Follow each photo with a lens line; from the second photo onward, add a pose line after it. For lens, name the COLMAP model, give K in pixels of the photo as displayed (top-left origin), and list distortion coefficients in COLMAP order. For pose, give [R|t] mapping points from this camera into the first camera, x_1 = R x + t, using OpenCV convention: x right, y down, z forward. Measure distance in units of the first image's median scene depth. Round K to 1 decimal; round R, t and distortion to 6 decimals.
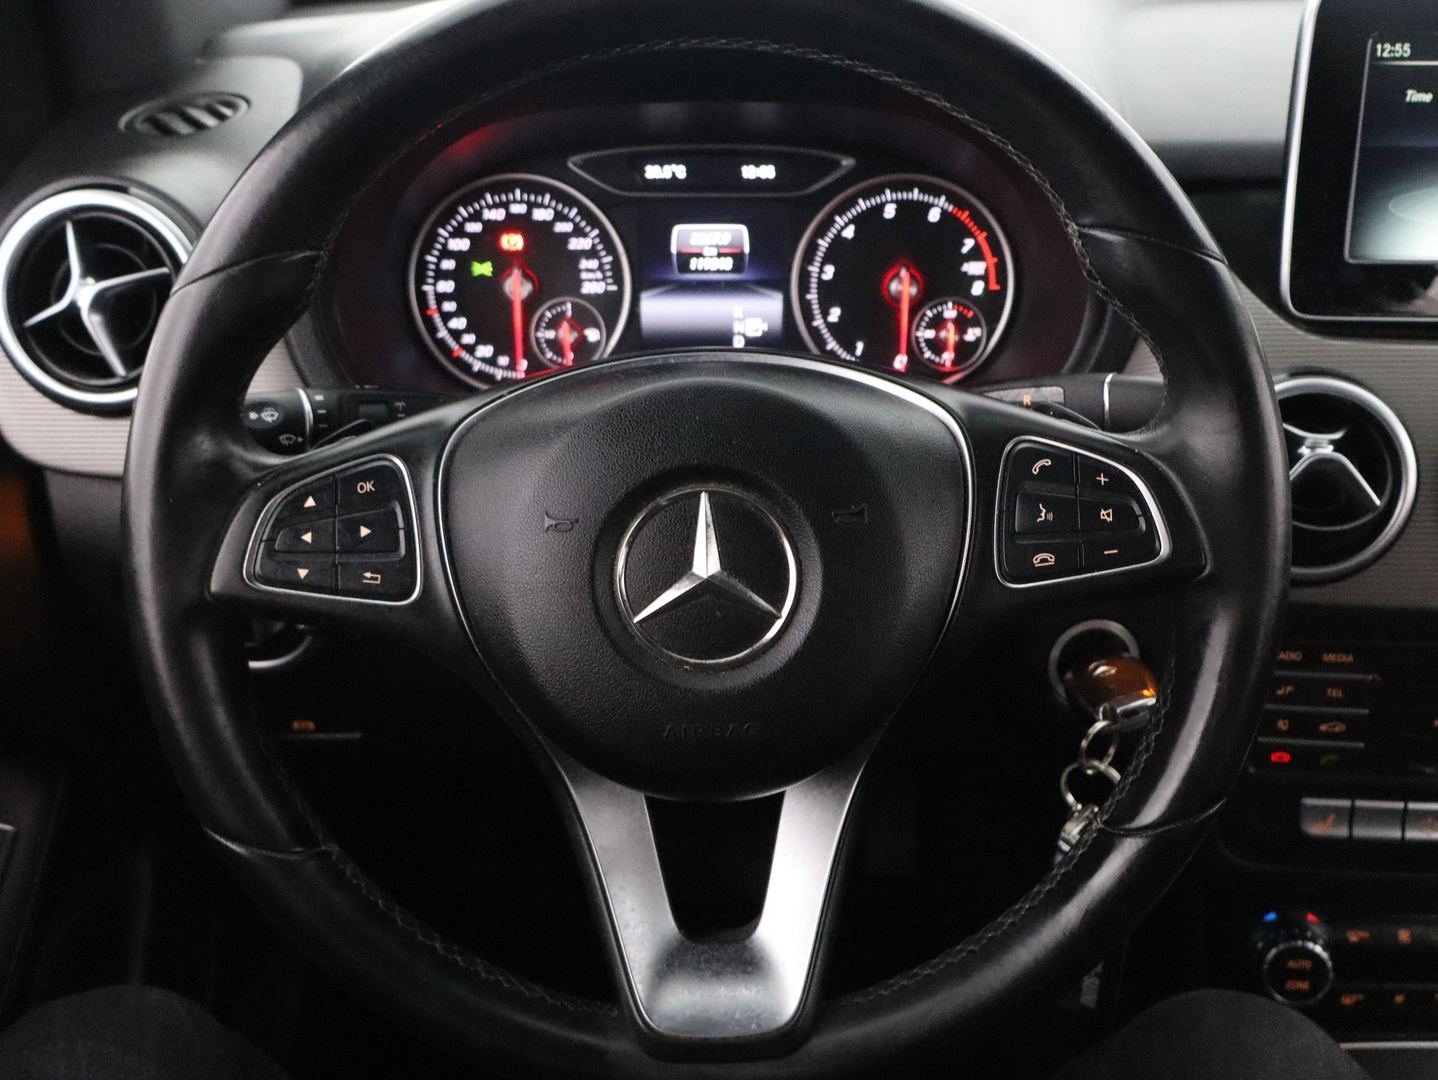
lens RADIAL K [[1376.4, 0, 719.0], [0, 1376.4, 540.0], [0, 0, 1]] dist [0.003026, 0.002476]
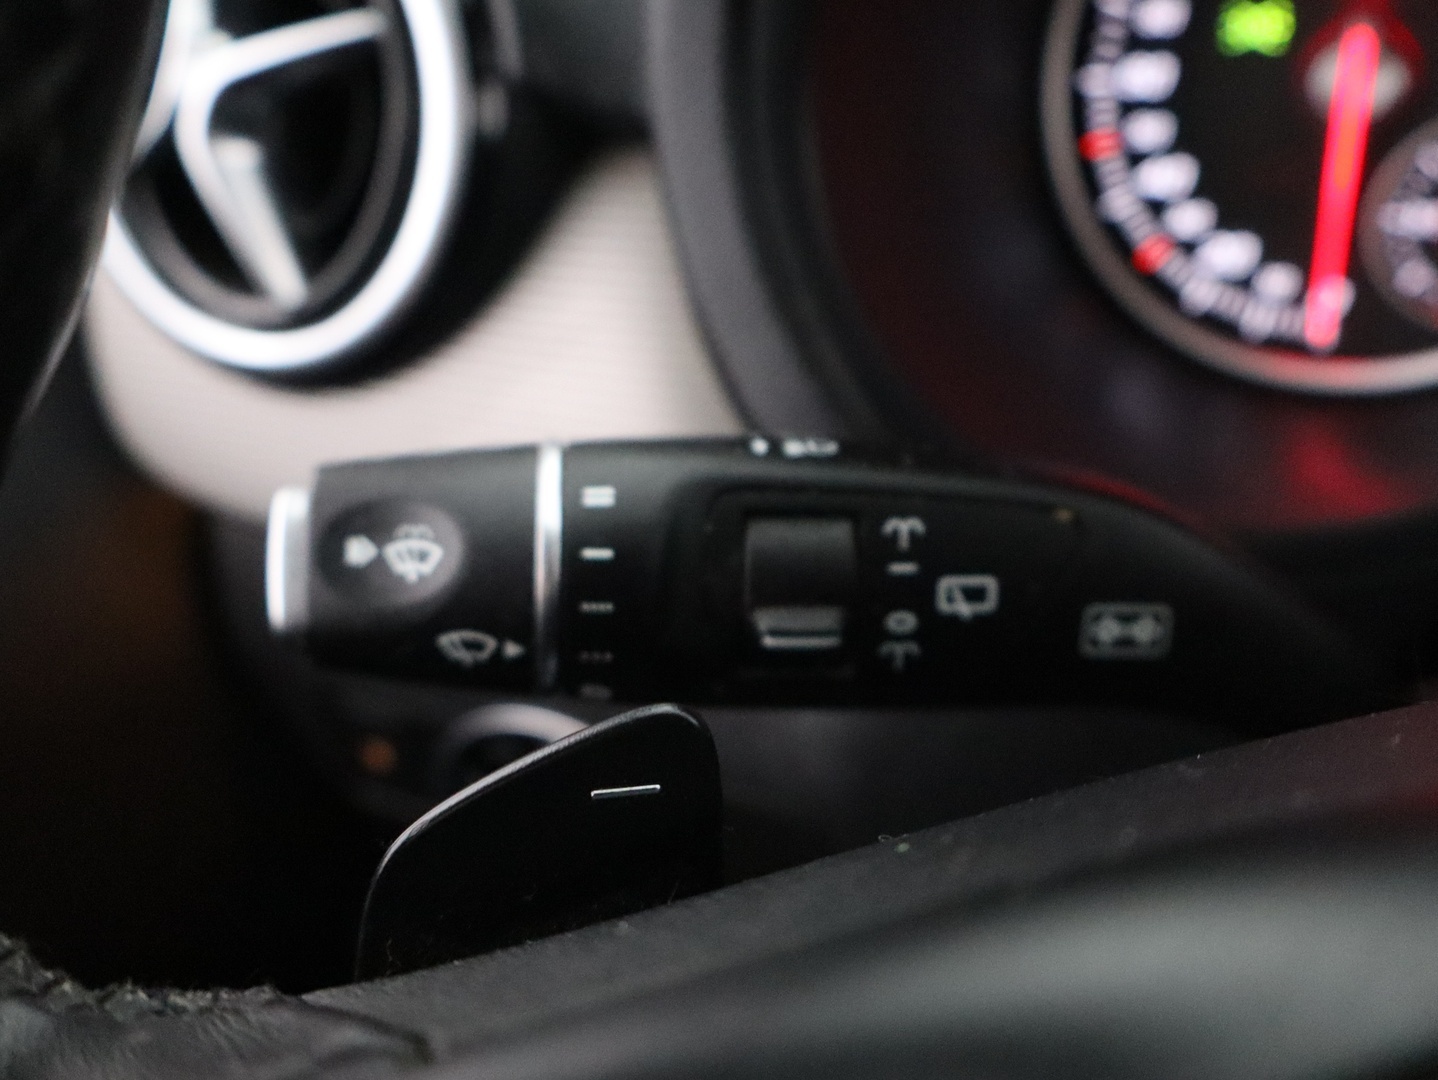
lens RADIAL K [[1430.9, 0, 717.1], [0, 1430.9, 524.9], [0, 0, 1]] dist [0.018832, 0.002779]
pose [[0.889216, 0.142180, -0.434832, -0.171792], [-0.090740, 0.986410, 0.136973, -0.159585], [0.448398, -0.082342, 0.890033, 0.882043]]
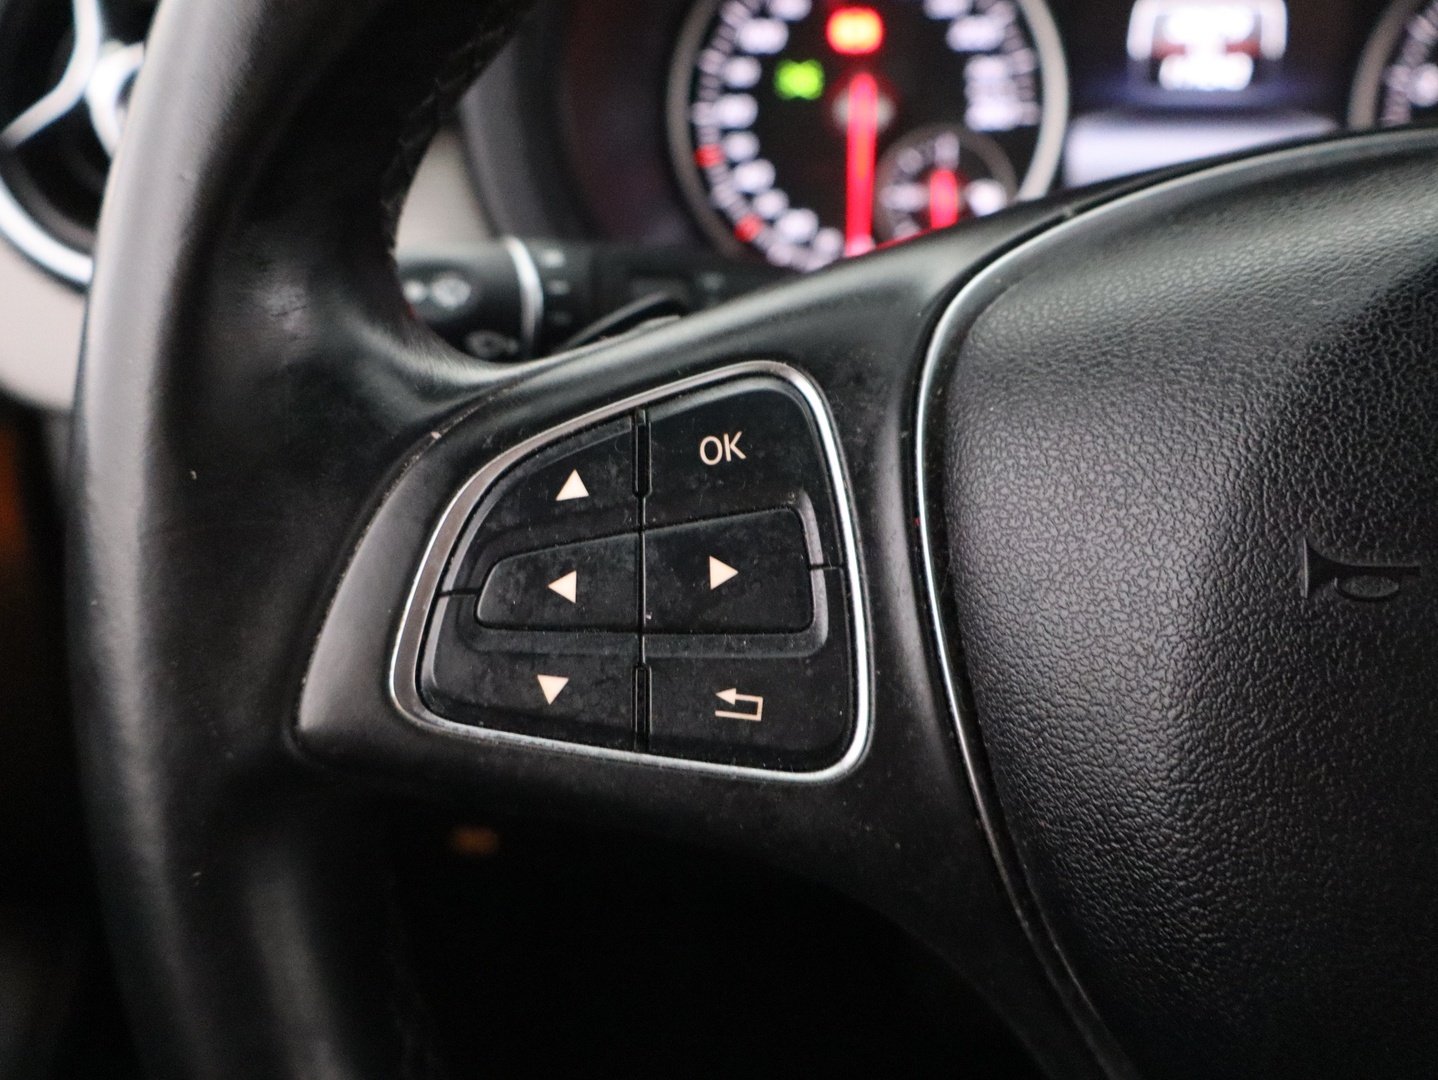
lens RADIAL K [[1376.4, 0, 719.0], [0, 1376.4, 540.0], [0, 0, 1]] dist [0.003026, 0.002476]
pose [[0.995537, 0.028568, -0.089940, -0.221846], [-0.027250, 0.999503, 0.015848, -0.020064], [0.090348, -0.013326, 0.995821, 0.631793]]
